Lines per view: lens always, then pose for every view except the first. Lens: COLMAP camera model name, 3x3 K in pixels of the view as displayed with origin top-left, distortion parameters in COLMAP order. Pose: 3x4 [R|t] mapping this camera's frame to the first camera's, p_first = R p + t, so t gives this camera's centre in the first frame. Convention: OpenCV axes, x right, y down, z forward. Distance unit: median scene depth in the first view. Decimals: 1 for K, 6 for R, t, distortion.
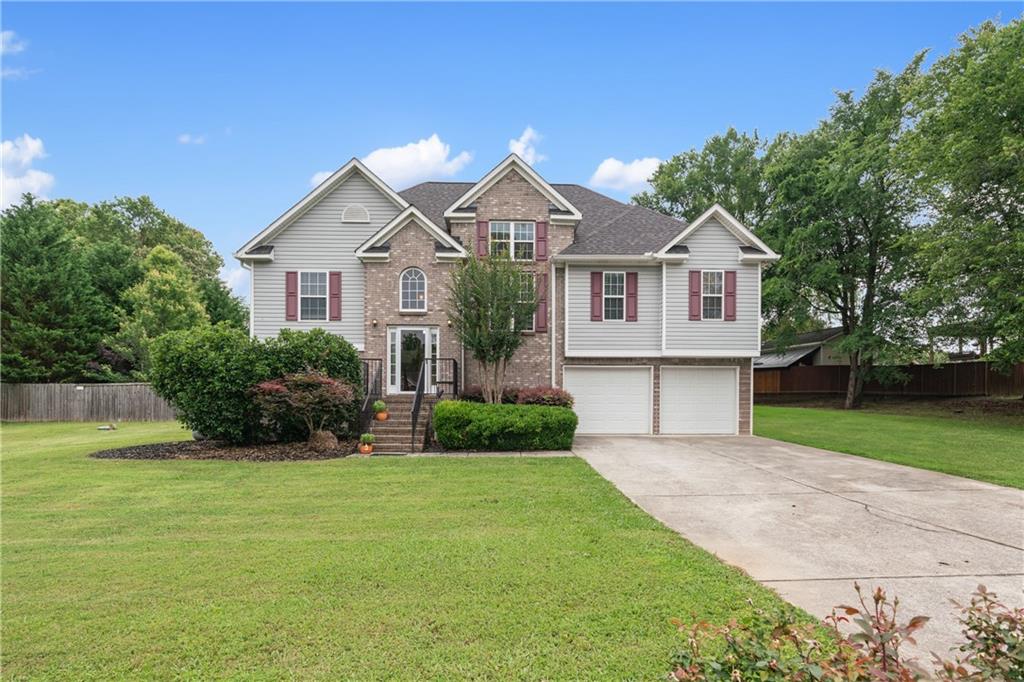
lens RADIAL K [[586.6, 0, 525.1], [0, 586.6, 401.4], [0, 0, 1]] dist [0.000036, -0.001009]
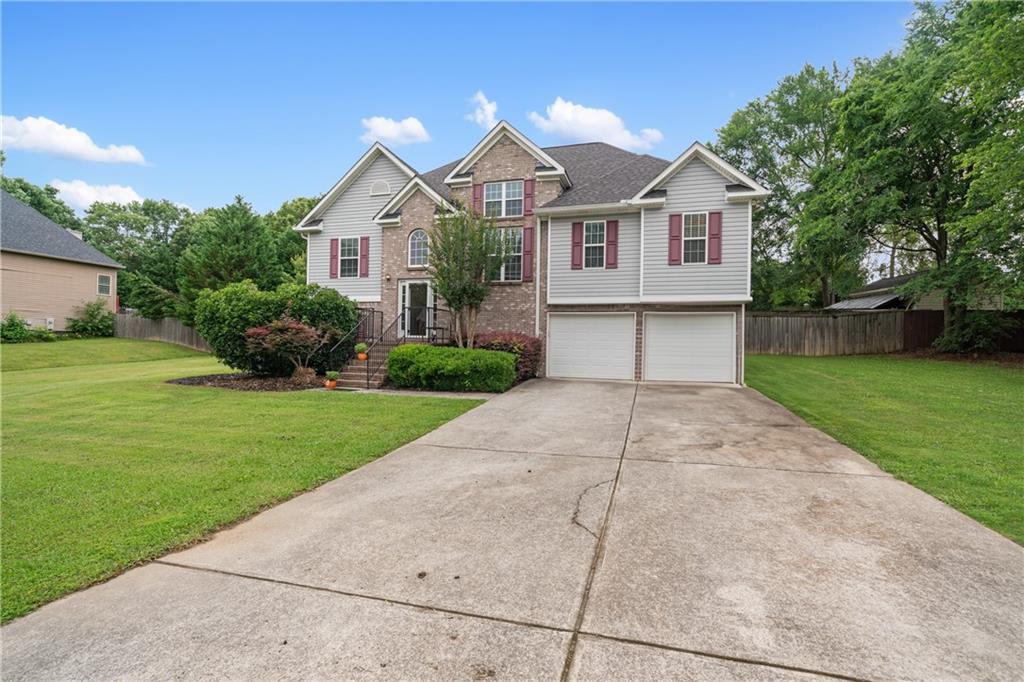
lens RADIAL K [[498.6, 0, 509.8], [0, 498.6, 336.0], [0, 0, 1]] dist [0.004185, -0.000431]
pose [[0.943519, 0.007740, -0.331228, 0.304237], [-0.013026, 0.999821, -0.013743, -0.005459], [0.331062, 0.017282, 0.943451, 0.129194]]
